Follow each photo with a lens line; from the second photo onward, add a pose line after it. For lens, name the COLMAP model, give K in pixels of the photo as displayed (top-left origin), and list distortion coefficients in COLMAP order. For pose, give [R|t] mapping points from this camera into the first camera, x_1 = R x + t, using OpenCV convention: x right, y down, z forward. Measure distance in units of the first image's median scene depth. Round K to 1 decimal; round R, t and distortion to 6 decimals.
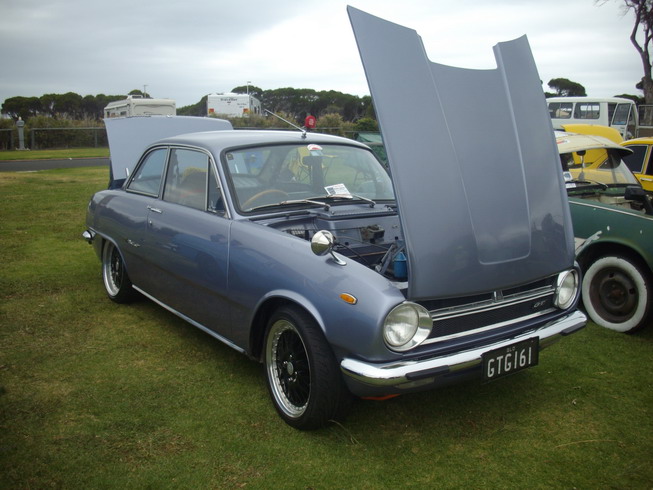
lens RADIAL K [[698.0, 0, 326.7], [0, 698.0, 248.6], [0, 0, 1]] dist [-0.136024, 0.000000]
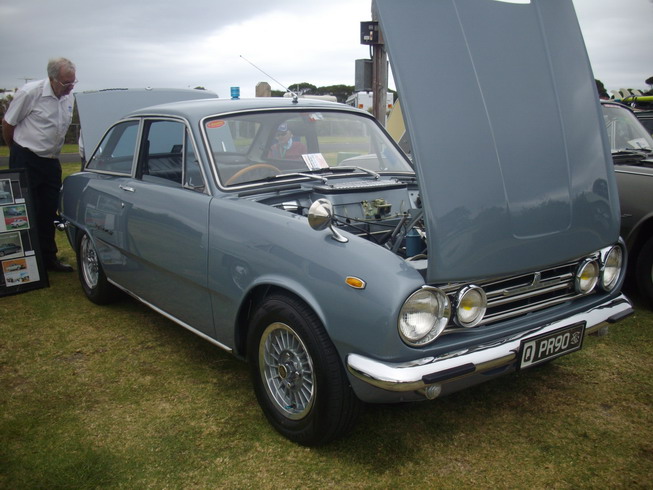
lens RADIAL K [[698.0, 0, 325.6], [0, 698.0, 245.6], [0, 0, 1]] dist [-0.136024, 0.000000]
pose [[0.999848, -0.015681, 0.007658, -0.005523], [0.015664, 0.999875, 0.002219, 0.023812], [-0.007692, -0.002098, 0.999968, 0.178031]]
